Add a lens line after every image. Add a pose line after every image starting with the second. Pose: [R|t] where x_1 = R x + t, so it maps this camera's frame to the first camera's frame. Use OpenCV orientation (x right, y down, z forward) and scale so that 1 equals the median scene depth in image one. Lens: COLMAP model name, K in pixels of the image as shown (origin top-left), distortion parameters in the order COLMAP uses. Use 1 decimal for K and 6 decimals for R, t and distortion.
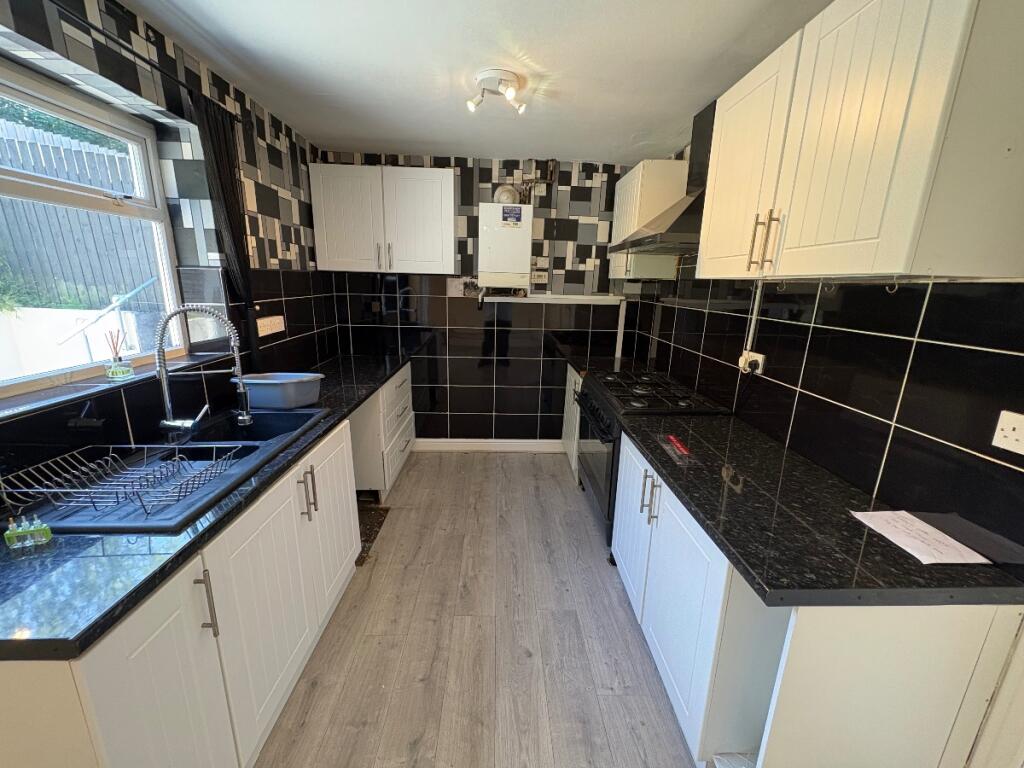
lens RADIAL K [[412.0, 0, 507.2], [0, 412.0, 388.4], [0, 0, 1]] dist [-0.000695, 0.000094]
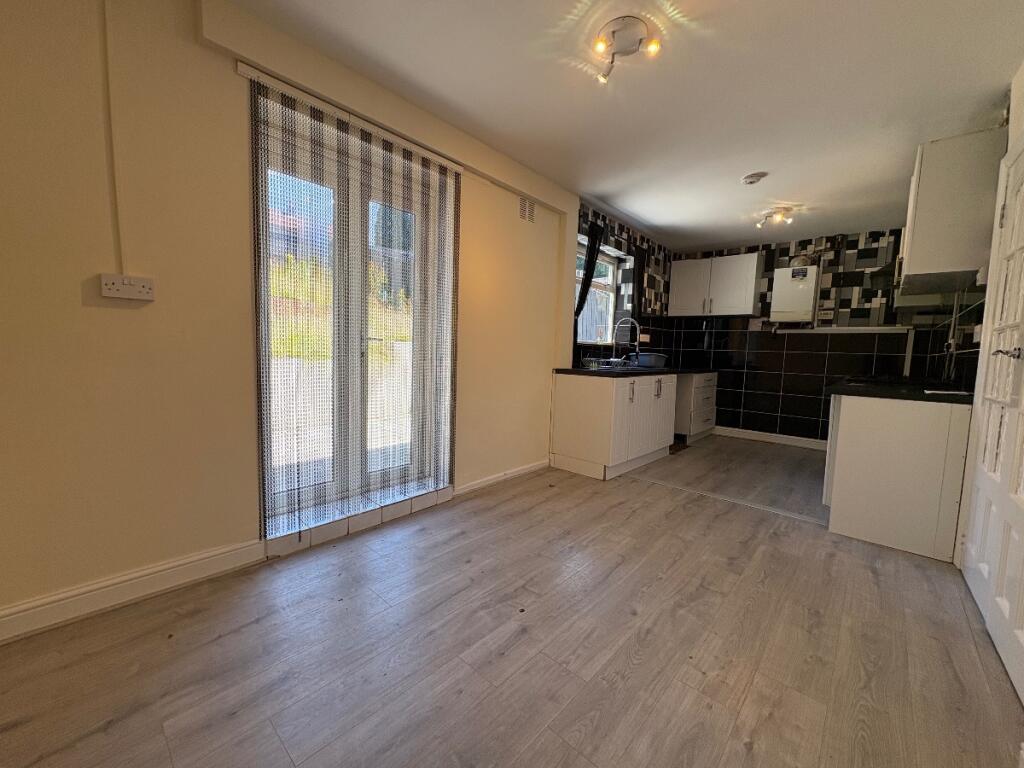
lens RADIAL K [[407.2, 0, 511.0], [0, 407.2, 383.1], [0, 0, 1]] dist [0.001964, 0.000336]
pose [[0.730914, 0.057790, -0.680018, 0.269722], [-0.185174, 0.975823, -0.116105, 0.330883], [0.656867, 0.210785, 0.723944, -0.680999]]
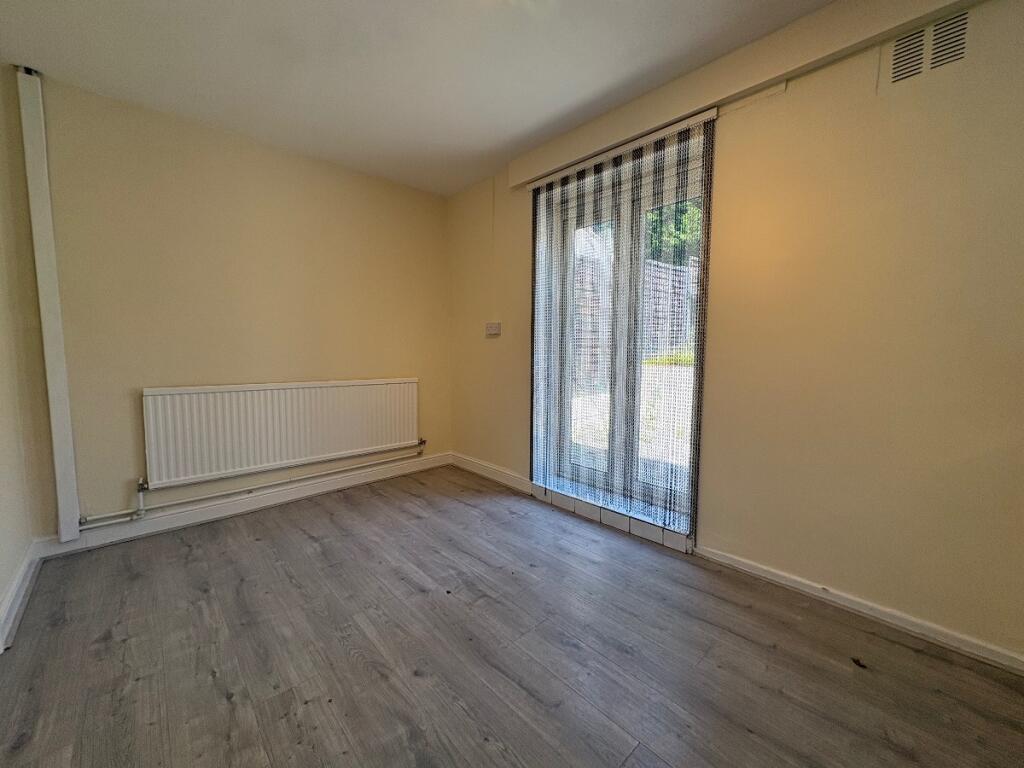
lens RADIAL K [[408.6, 0, 509.6], [0, 408.6, 382.3], [0, 0, 1]] dist [0.000115, 0.000212]
pose [[-0.750048, 0.027495, -0.660811, 0.248876], [-0.186466, 0.949813, 0.251168, 0.111259], [0.634553, 0.311607, -0.707279, 0.139660]]
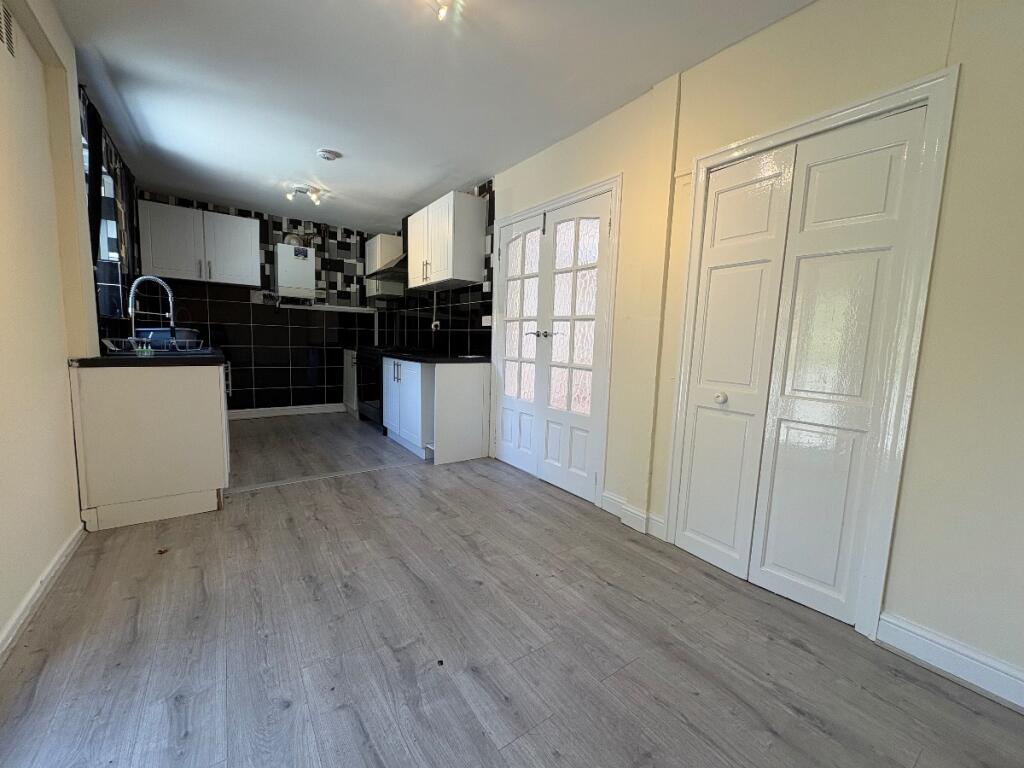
lens RADIAL K [[408.6, 0, 509.6], [0, 408.6, 382.3], [0, 0, 1]] dist [0.000115, 0.000212]
pose [[0.829697, -0.055412, 0.555457, -0.218773], [0.127056, 0.987689, -0.091254, 0.313998], [-0.543562, 0.146287, 0.826523, -0.660624]]
